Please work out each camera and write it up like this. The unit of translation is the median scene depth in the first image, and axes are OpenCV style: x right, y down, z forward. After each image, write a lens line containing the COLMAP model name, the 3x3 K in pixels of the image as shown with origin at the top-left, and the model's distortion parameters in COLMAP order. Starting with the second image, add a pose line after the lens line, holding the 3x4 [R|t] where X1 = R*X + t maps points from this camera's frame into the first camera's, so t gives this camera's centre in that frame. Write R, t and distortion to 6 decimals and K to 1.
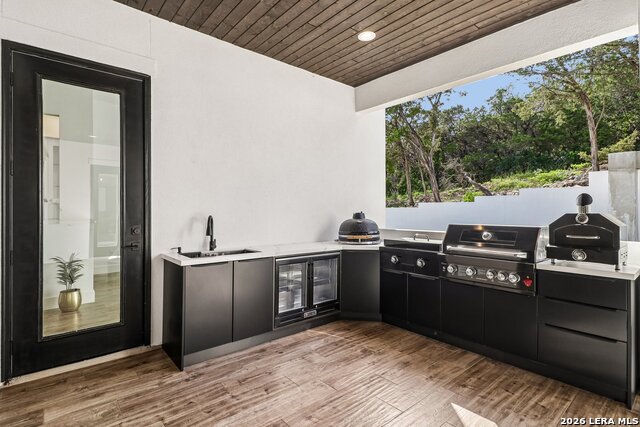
lens RADIAL K [[325.1, 0, 321.0], [0, 325.1, 210.9], [0, 0, 1]] dist [-0.006031, -0.001643]
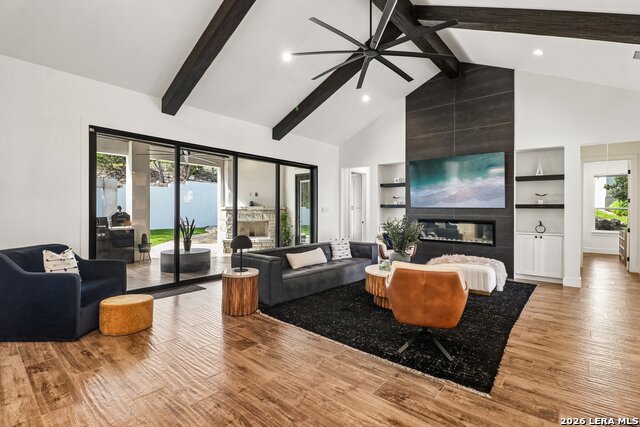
lens RADIAL K [[306.7, 0, 313.8], [0, 306.7, 210.8], [0, 0, 1]] dist [0.004788, -0.009431]
pose [[-0.143273, -0.008684, 0.989645, -2.302171], [-0.005739, 0.999952, 0.007944, -0.039076], [-0.989667, -0.004541, -0.143316, -0.468107]]
